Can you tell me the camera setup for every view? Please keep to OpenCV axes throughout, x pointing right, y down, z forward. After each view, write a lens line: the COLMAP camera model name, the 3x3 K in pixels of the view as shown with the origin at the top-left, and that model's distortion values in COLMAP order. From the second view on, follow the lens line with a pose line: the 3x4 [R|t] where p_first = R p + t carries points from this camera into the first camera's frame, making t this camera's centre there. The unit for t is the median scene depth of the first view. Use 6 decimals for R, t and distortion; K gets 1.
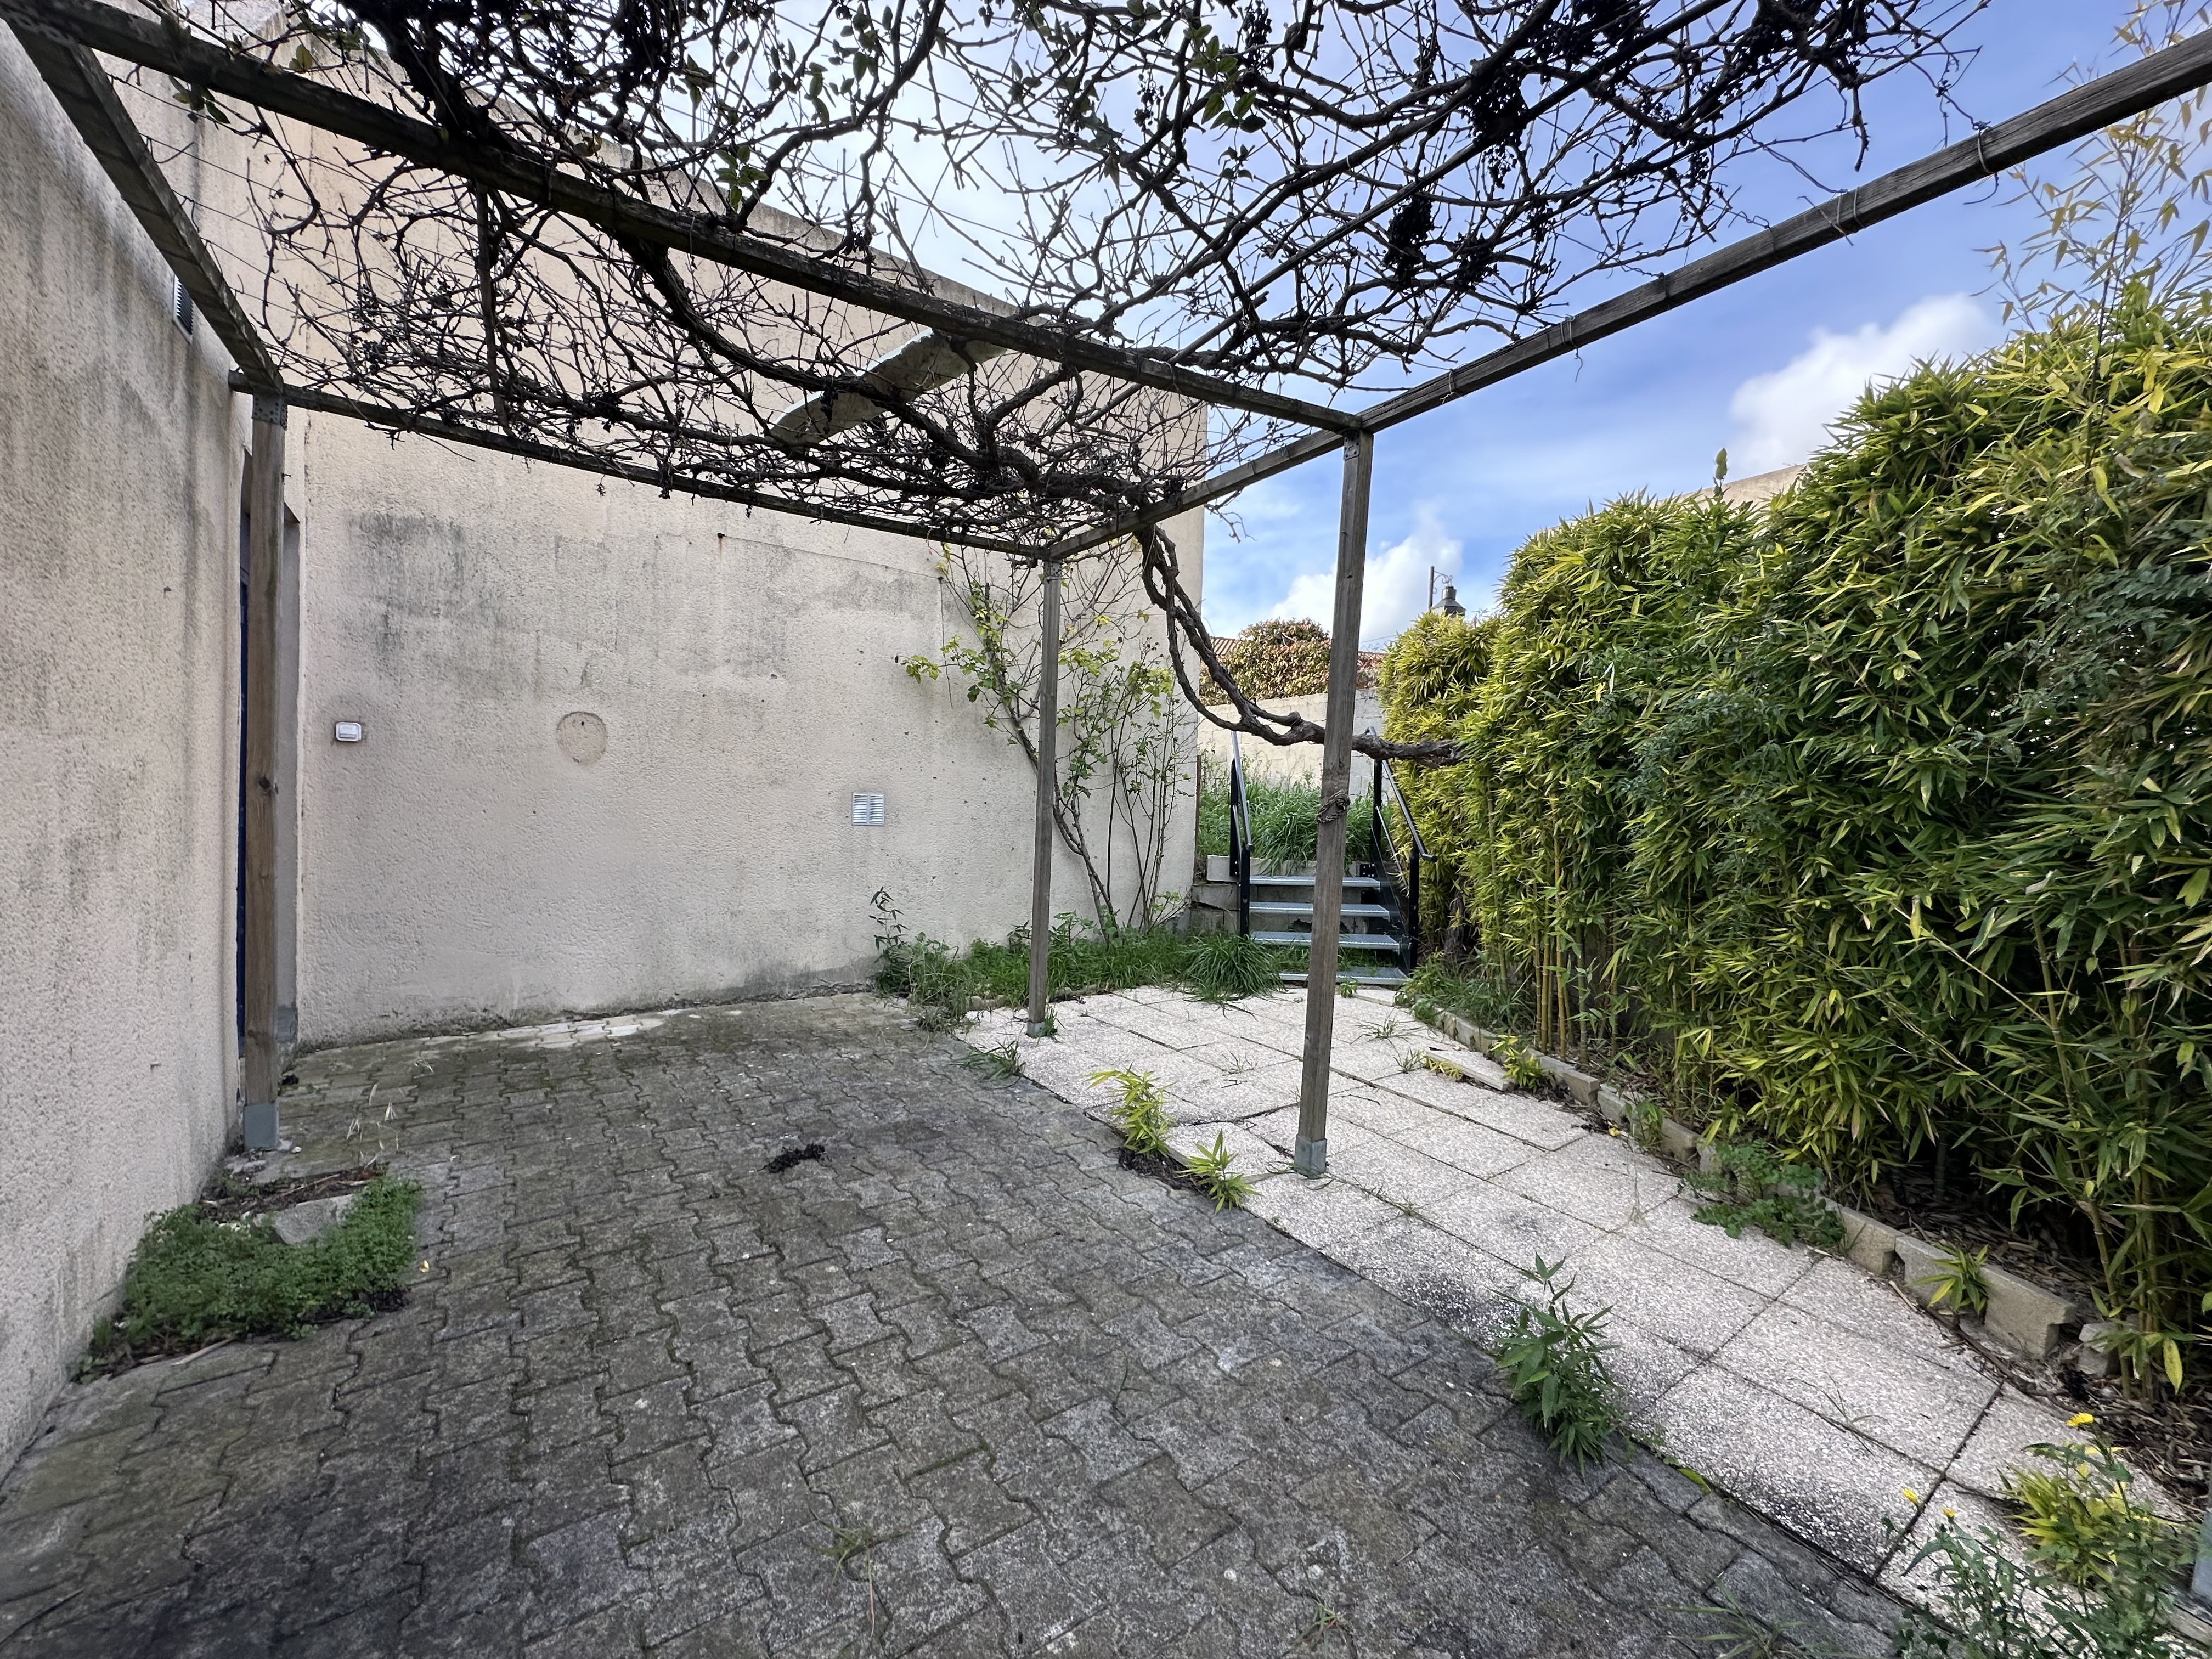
lens RADIAL K [[872.3, 0, 1106.0], [0, 872.3, 829.5], [0, 0, 1]] dist [0.000107, -0.000148]
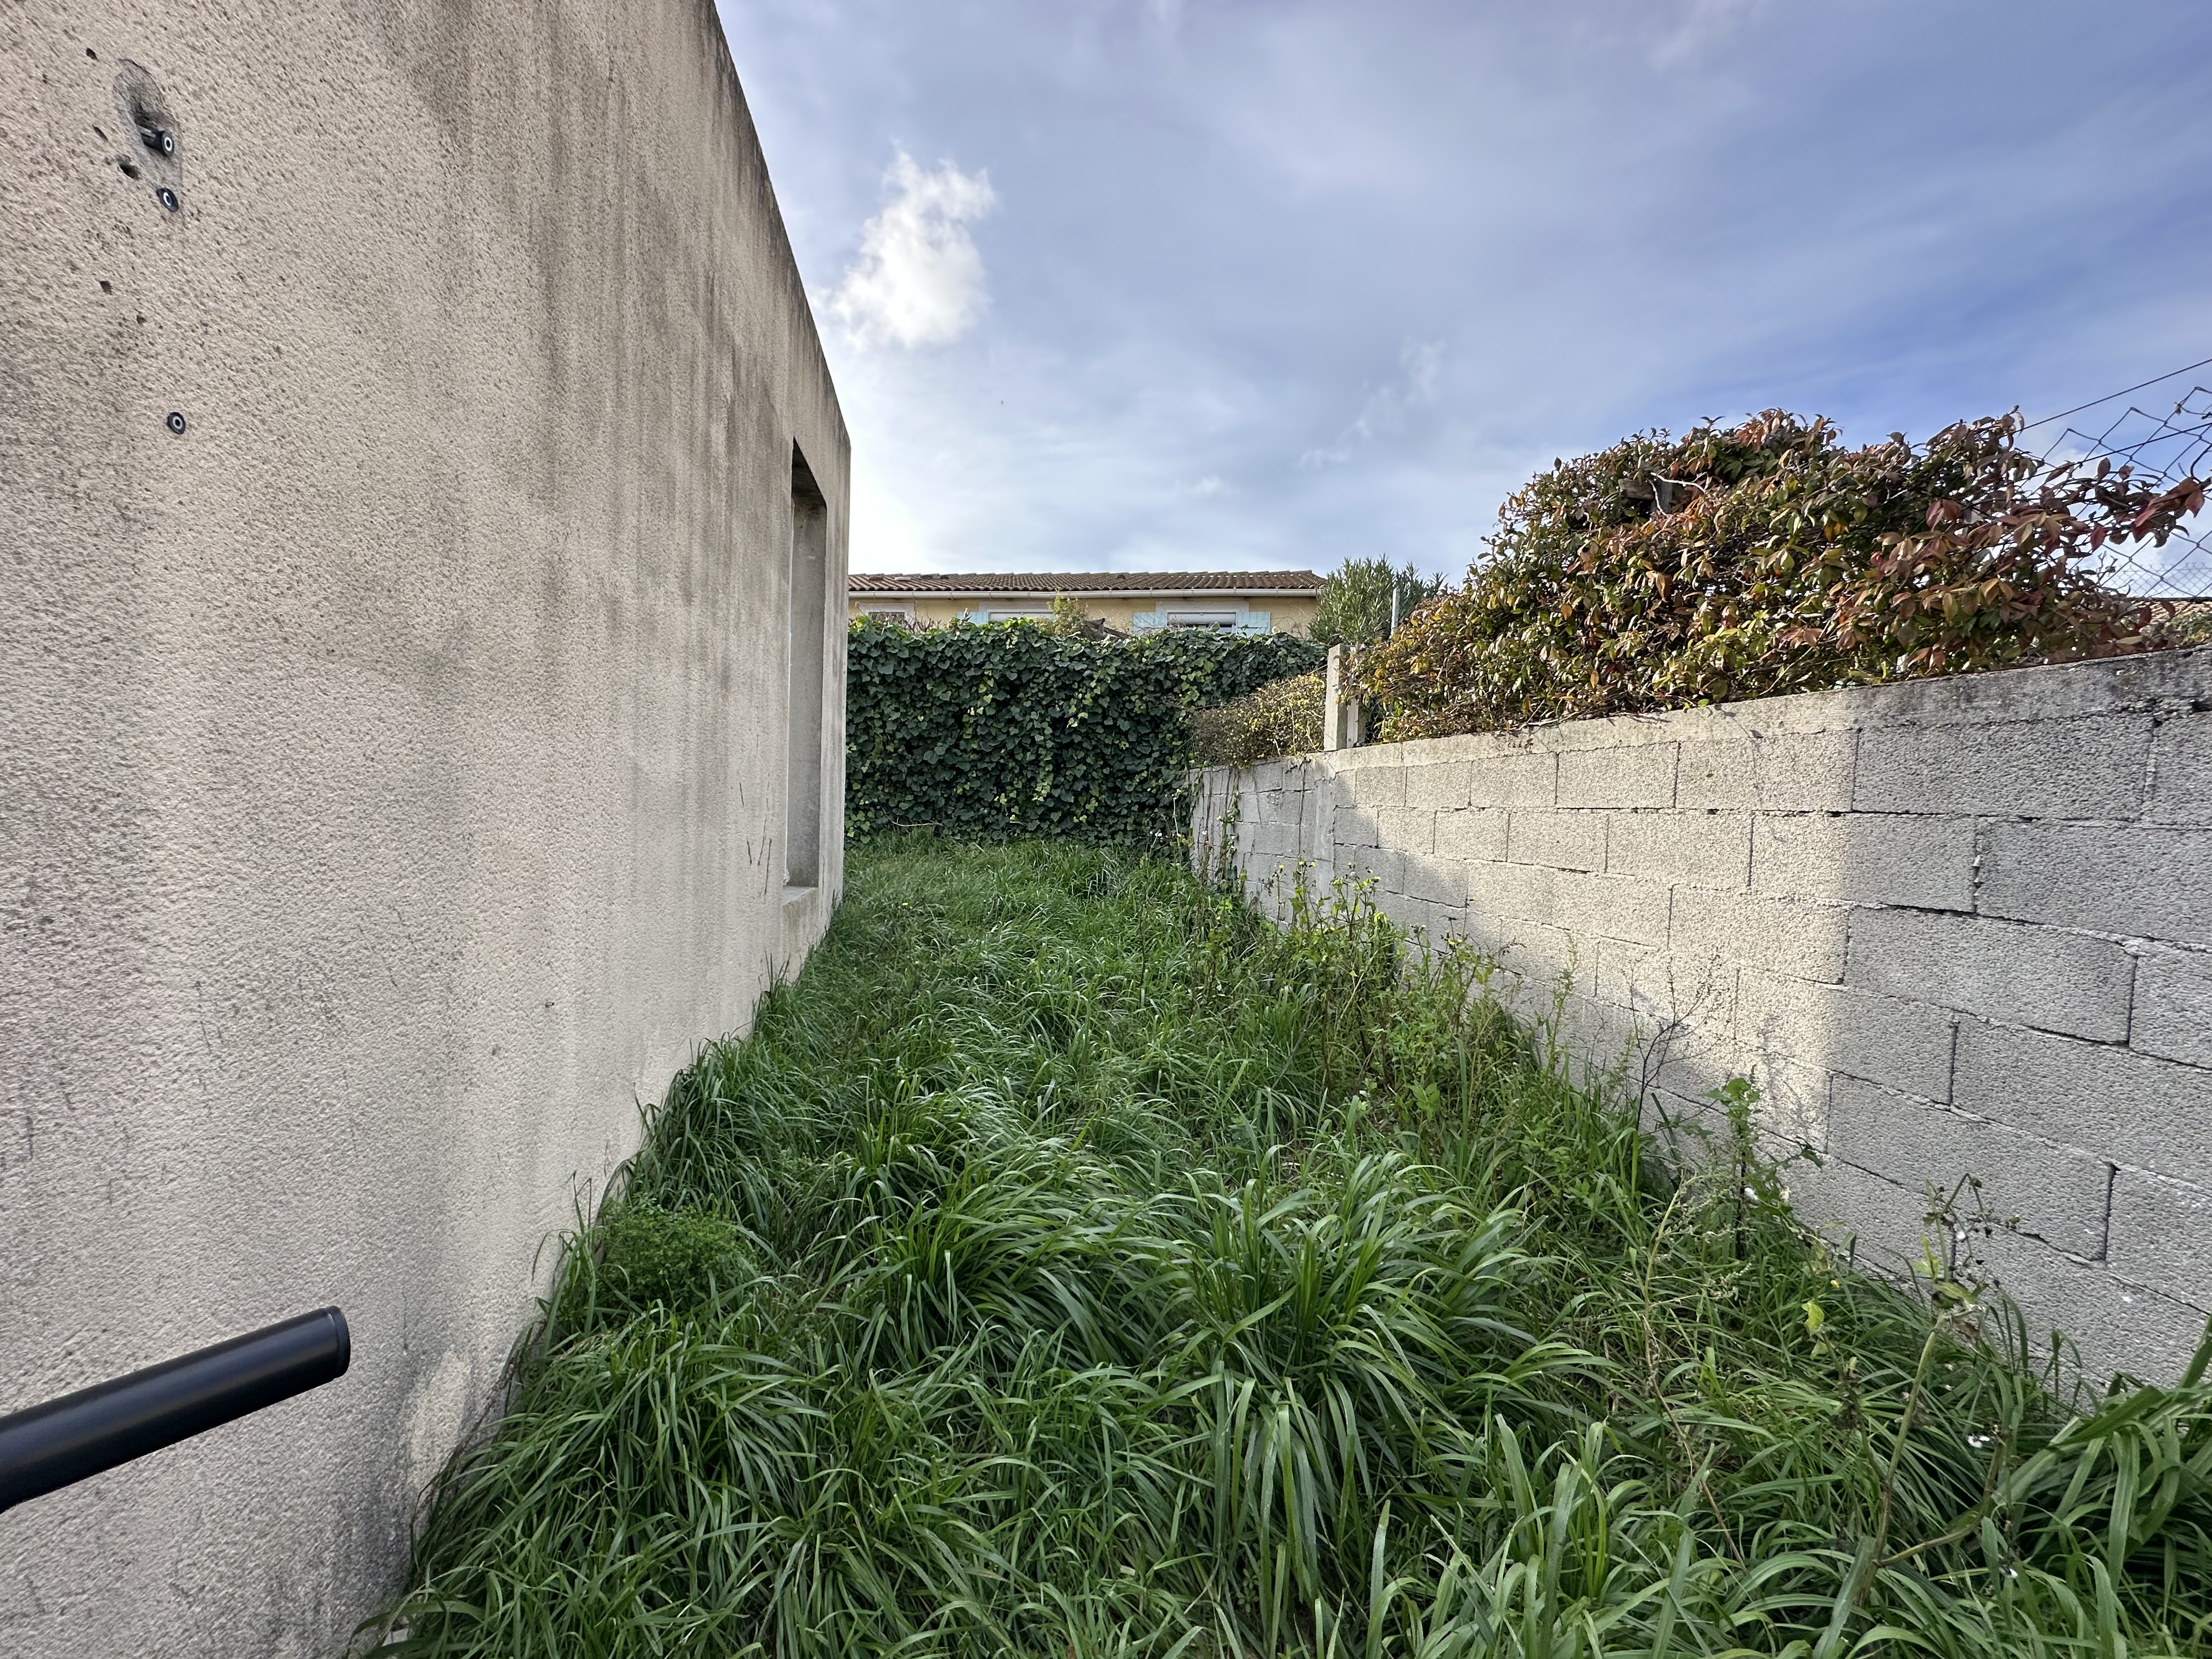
lens RADIAL K [[872.3, 0, 1106.0], [0, 872.3, 829.5], [0, 0, 1]] dist [0.000107, -0.000148]
pose [[0.894650, 0.006668, -0.446718, 0.173894], [-0.015242, 0.999762, -0.015601, -0.108253], [0.446508, 0.020766, 0.894539, 0.689144]]
